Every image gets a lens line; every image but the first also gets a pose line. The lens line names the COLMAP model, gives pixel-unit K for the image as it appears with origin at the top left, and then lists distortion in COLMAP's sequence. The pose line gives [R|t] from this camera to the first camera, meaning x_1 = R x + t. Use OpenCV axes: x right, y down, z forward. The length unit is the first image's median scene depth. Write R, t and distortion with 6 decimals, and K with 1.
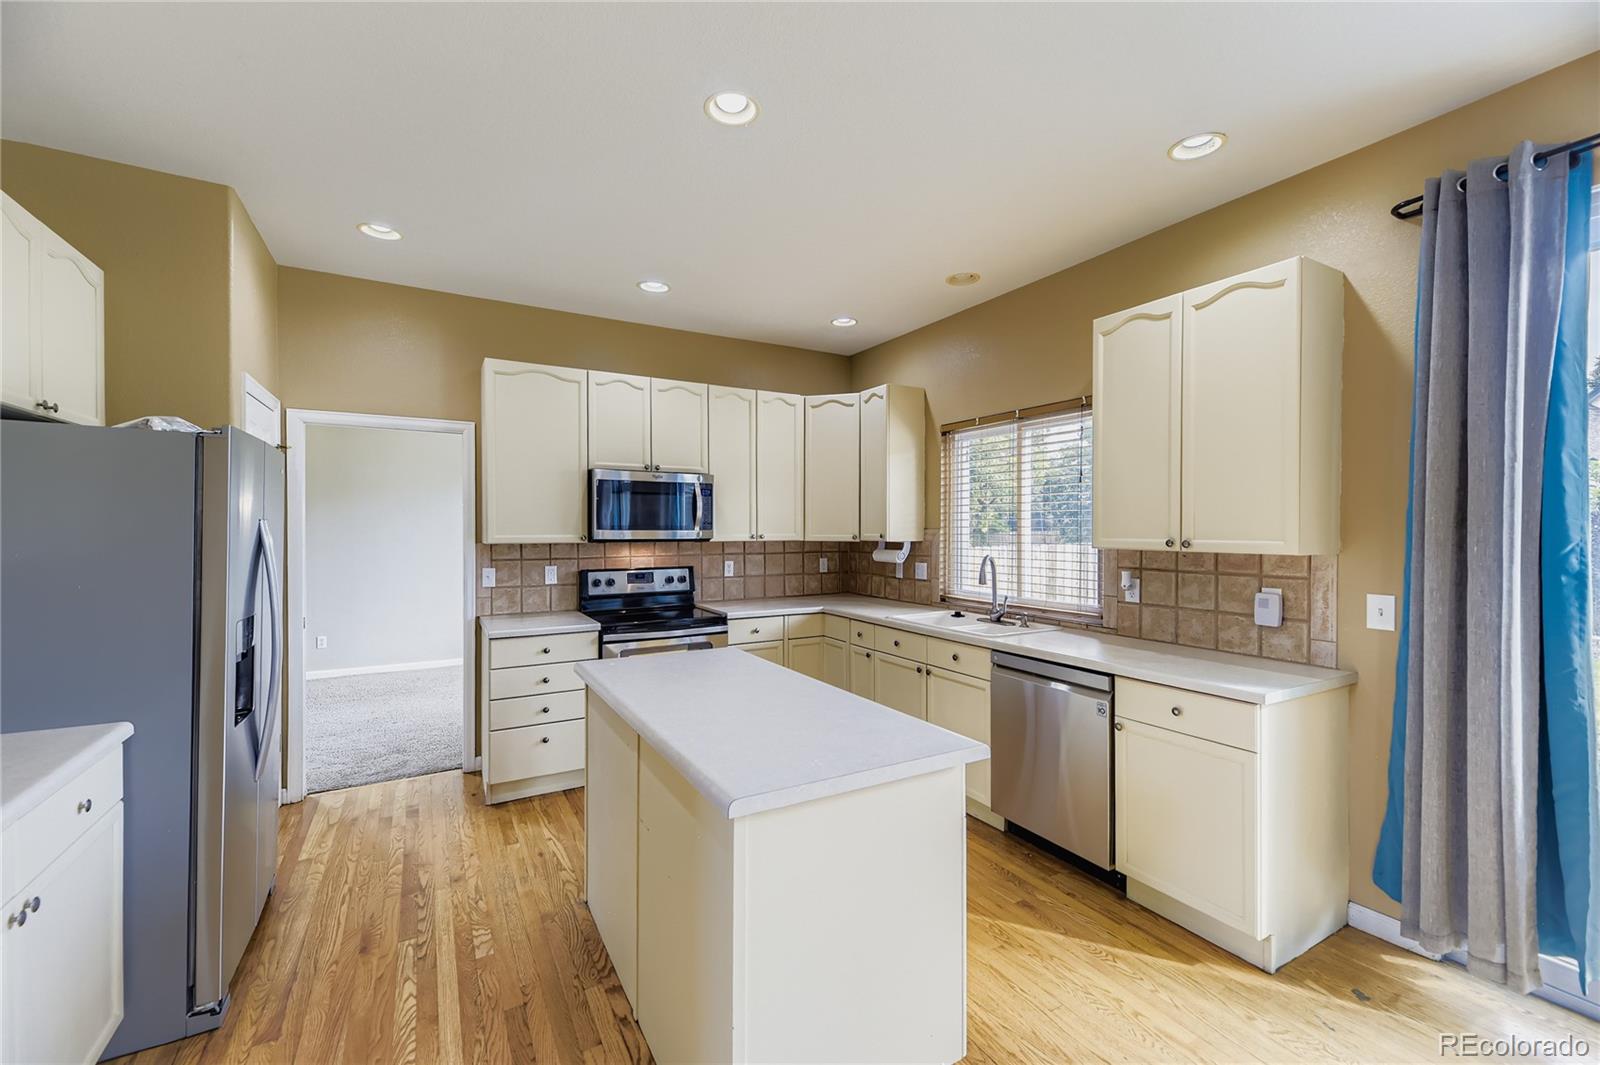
lens RADIAL K [[649.5, 0, 802.1], [0, 649.5, 533.6], [0, 0, 1]] dist [0.014258, -0.001024]
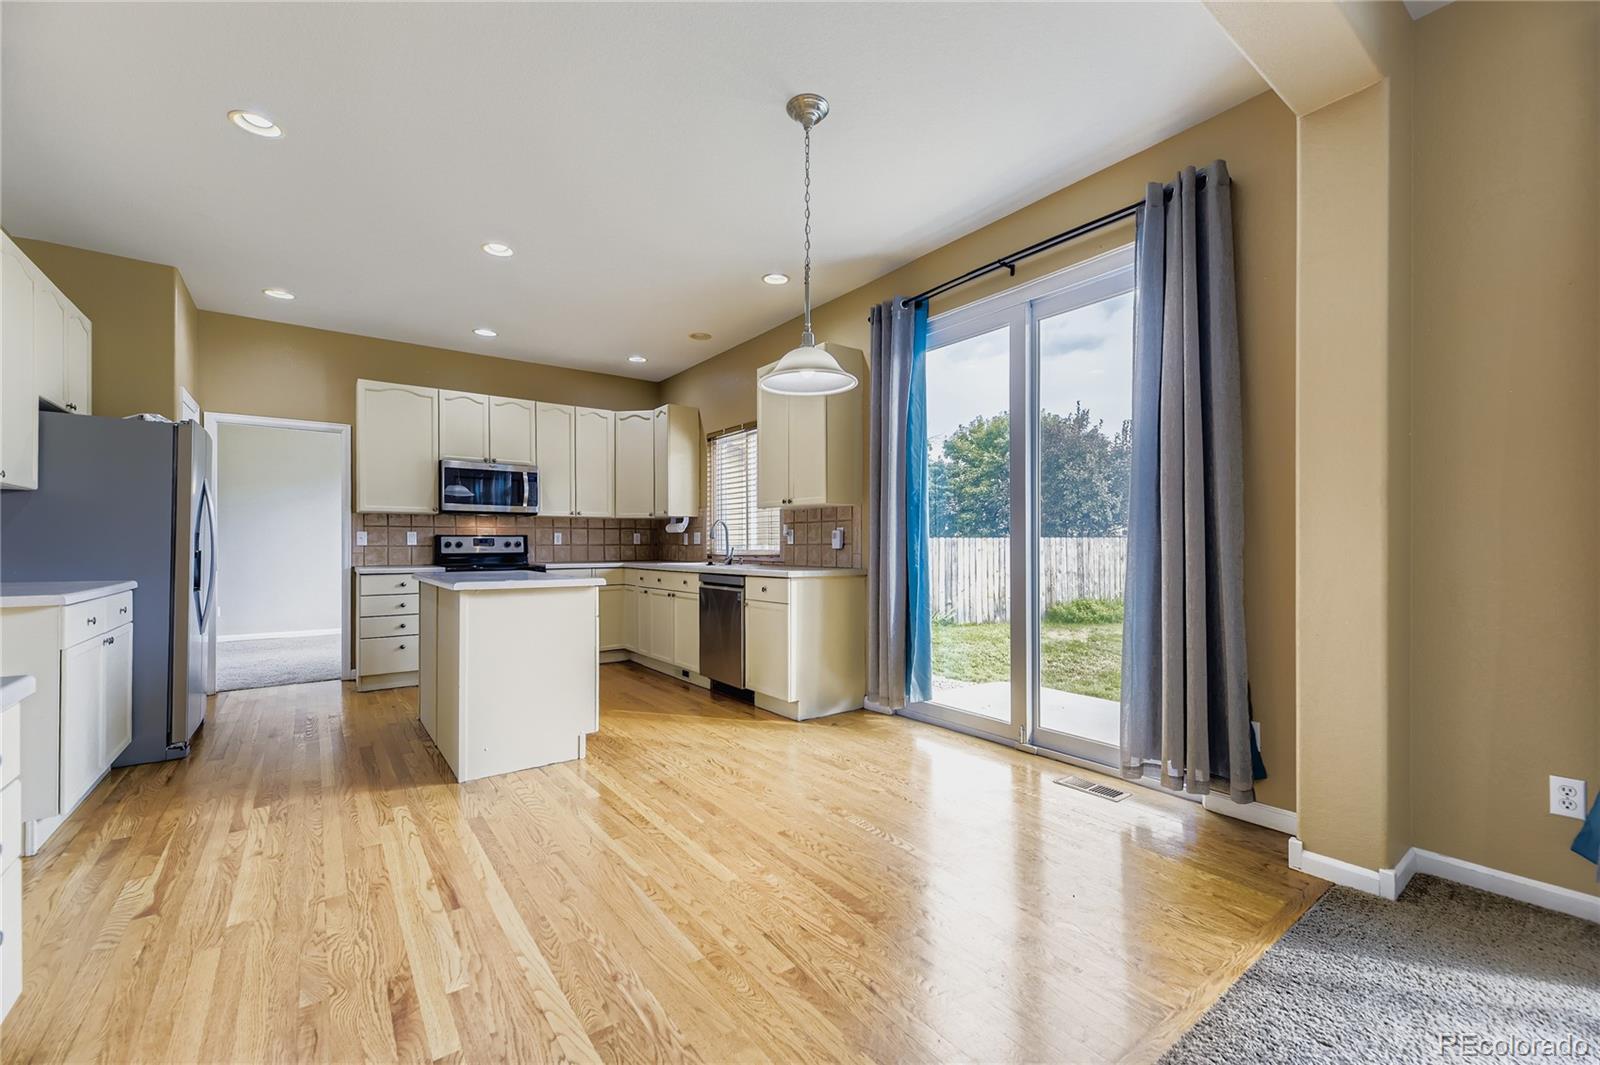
lens RADIAL K [[649.5, 0, 800.7], [0, 649.5, 543.8], [0, 0, 1]] dist [0.014258, -0.001024]
pose [[0.992960, -0.002641, 0.118421, 0.264022], [0.003916, 0.999937, -0.010537, 0.094352], [-0.118386, 0.010926, 0.992908, -0.458379]]
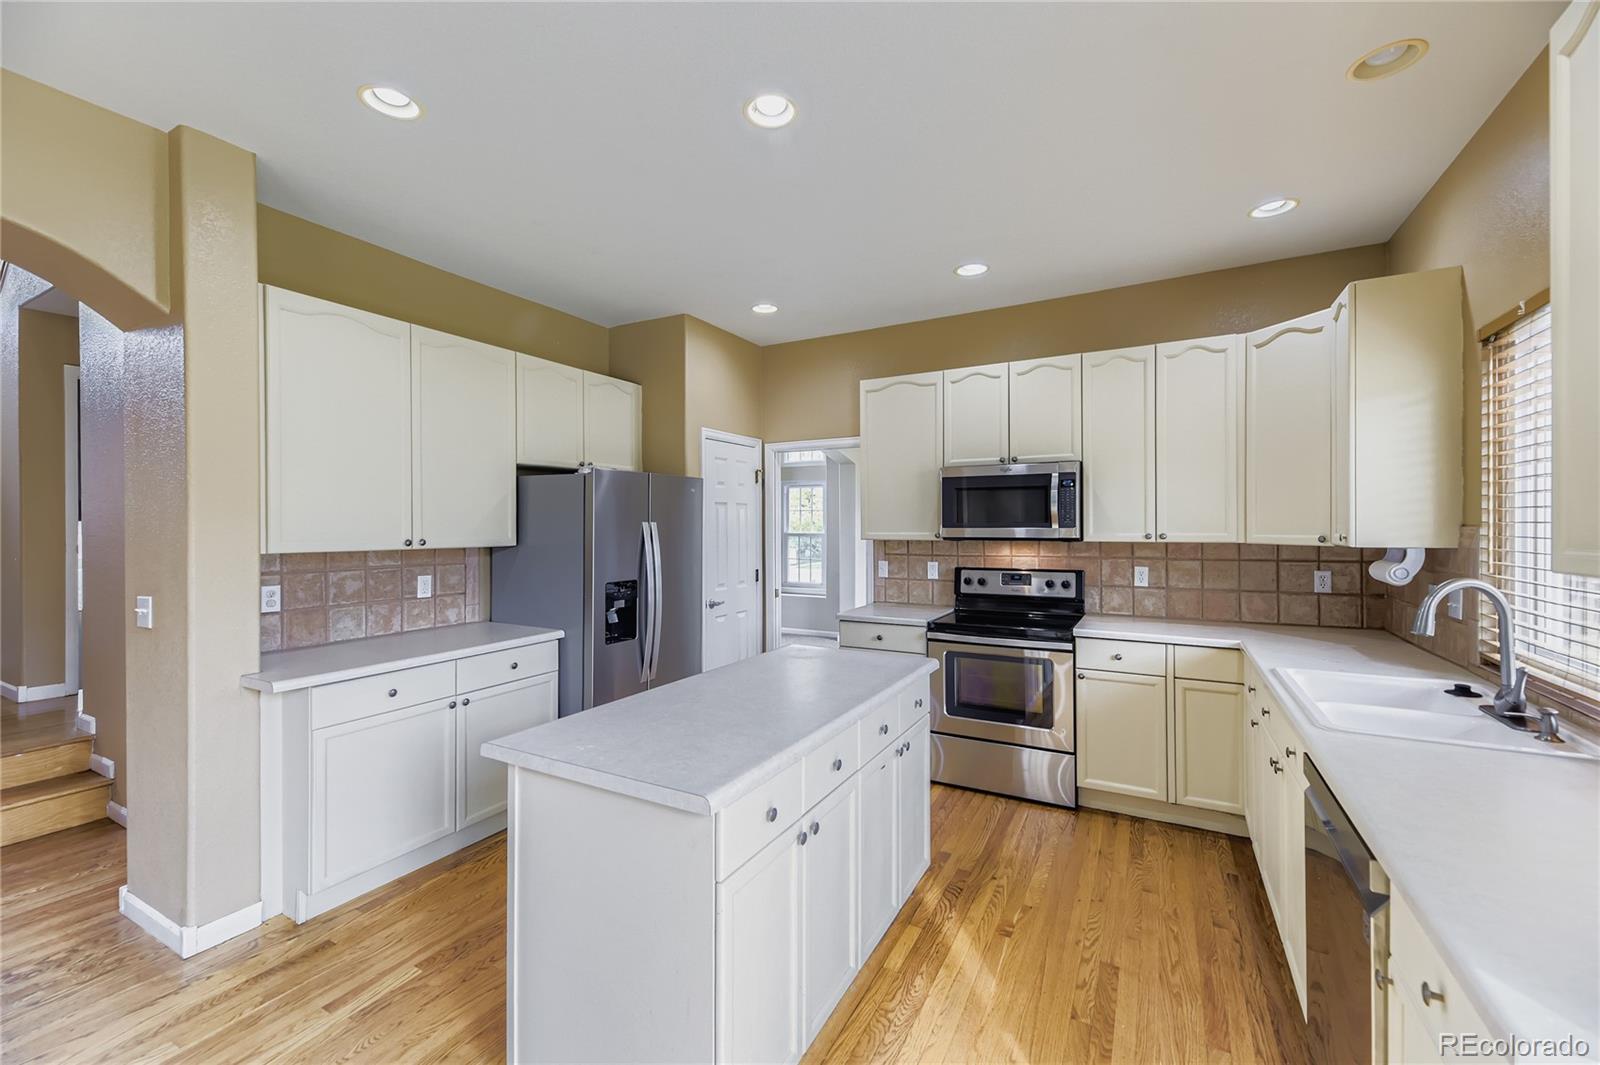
lens RADIAL K [[649.5, 0, 796.0], [0, 649.5, 527.8], [0, 0, 1]] dist [0.014258, -0.001024]
pose [[0.515781, 0.000375, -0.856721, 0.408285], [-0.003936, 0.999990, -0.001932, -0.002367], [0.856712, 0.004369, 0.515777, 0.271429]]
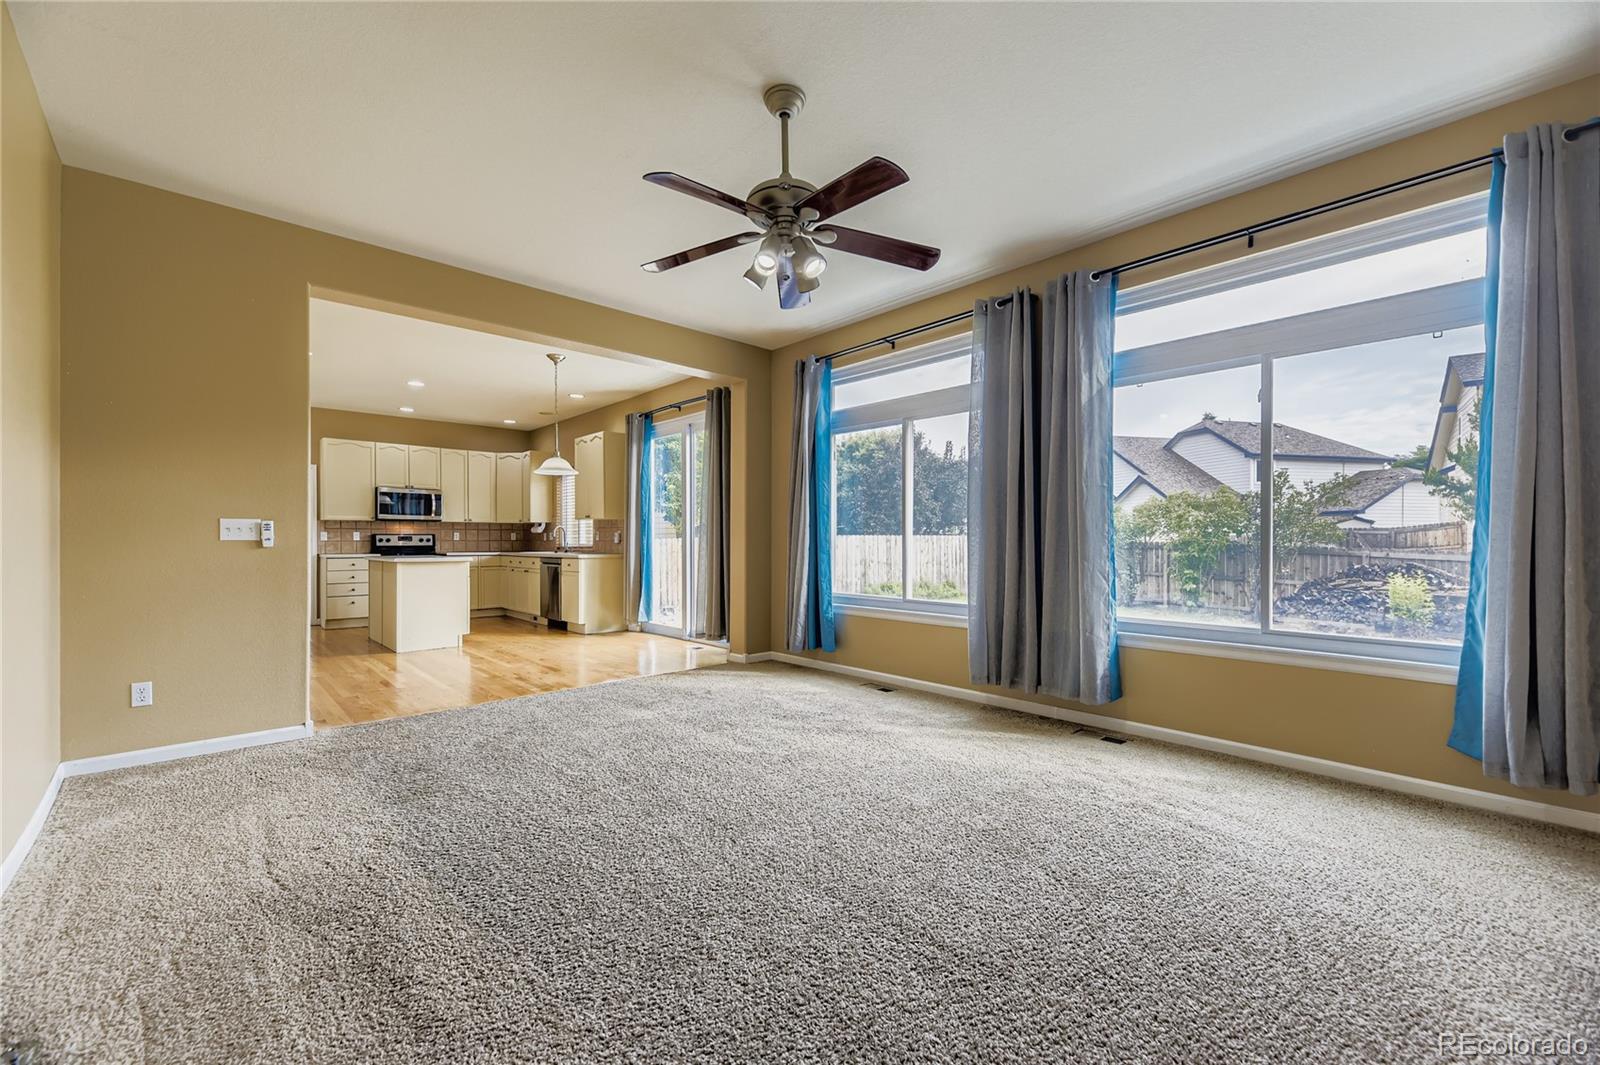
lens RADIAL K [[649.5, 0, 805.3], [0, 649.5, 542.5], [0, 0, 1]] dist [0.014258, -0.001024]
pose [[0.974282, -0.001877, 0.225324, 0.574418], [0.003374, 0.999975, -0.006259, 0.104434], [-0.225307, 0.006858, 0.974264, -1.442969]]
